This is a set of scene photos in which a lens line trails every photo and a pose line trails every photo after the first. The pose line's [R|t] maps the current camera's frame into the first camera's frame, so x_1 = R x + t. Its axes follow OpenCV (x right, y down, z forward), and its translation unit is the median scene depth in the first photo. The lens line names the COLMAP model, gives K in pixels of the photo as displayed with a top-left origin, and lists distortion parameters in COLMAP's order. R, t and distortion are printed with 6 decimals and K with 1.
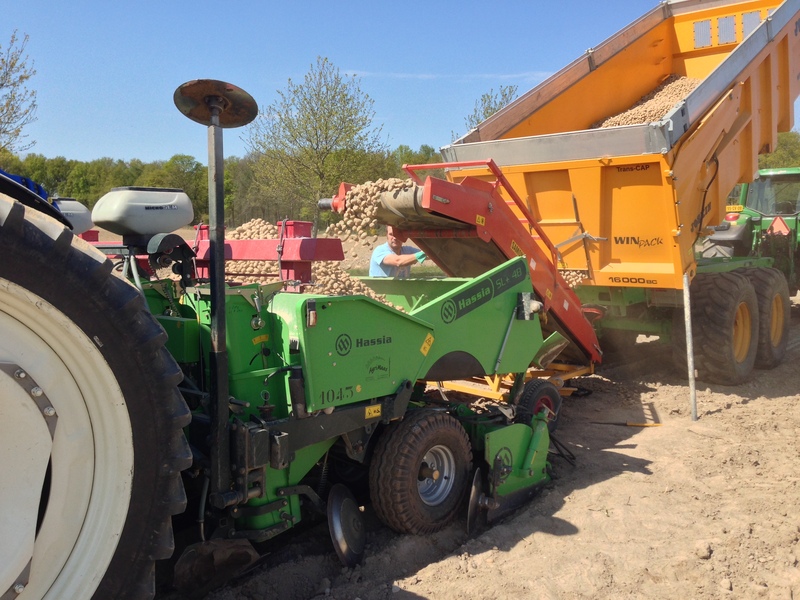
lens RADIAL K [[753.2, 0, 400.0], [0, 753.2, 300.0], [0, 0, 1]] dist [0.150016, -0.235698]
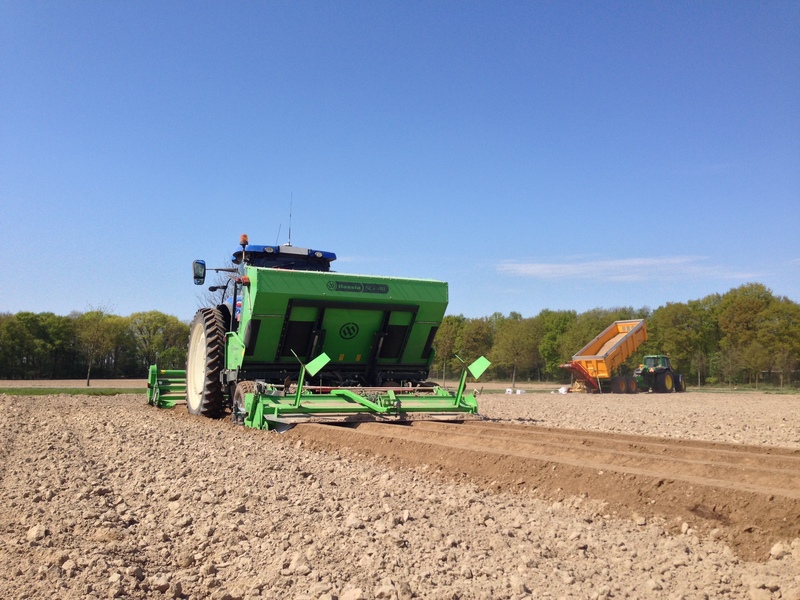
lens RADIAL K [[753.2, 0, 400.0], [0, 753.2, 300.0], [0, 0, 1]] dist [0.150016, -0.235698]
pose [[0.995345, -0.016944, -0.094871, -0.875706], [-0.002198, 0.980176, -0.198119, 0.683517], [0.096347, 0.197405, 0.975576, -6.214600]]
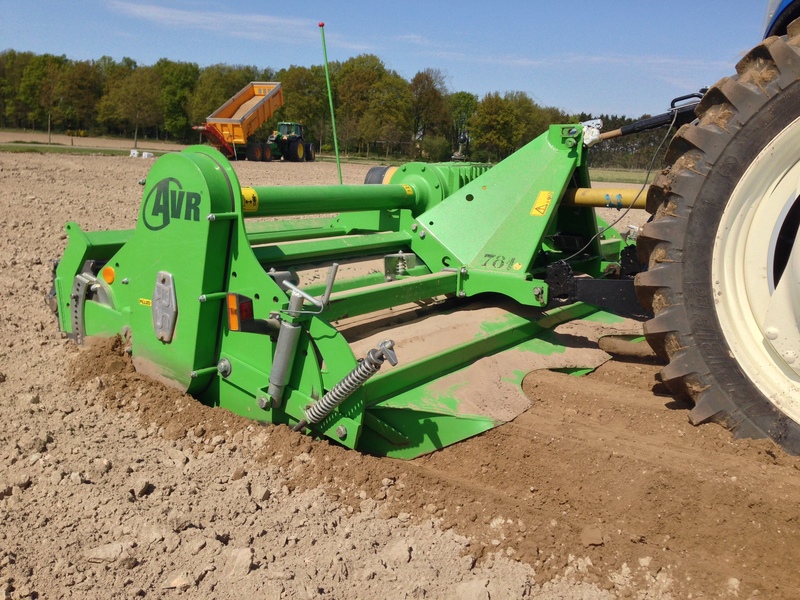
lens RADIAL K [[753.2, 0, 400.0], [0, 753.2, 300.0], [0, 0, 1]] dist [0.150016, -0.235698]
pose [[0.923486, -0.033792, 0.382140, -0.974389], [-0.009002, 0.993930, 0.109645, 0.603474], [-0.383526, -0.104696, 0.917577, -5.799124]]
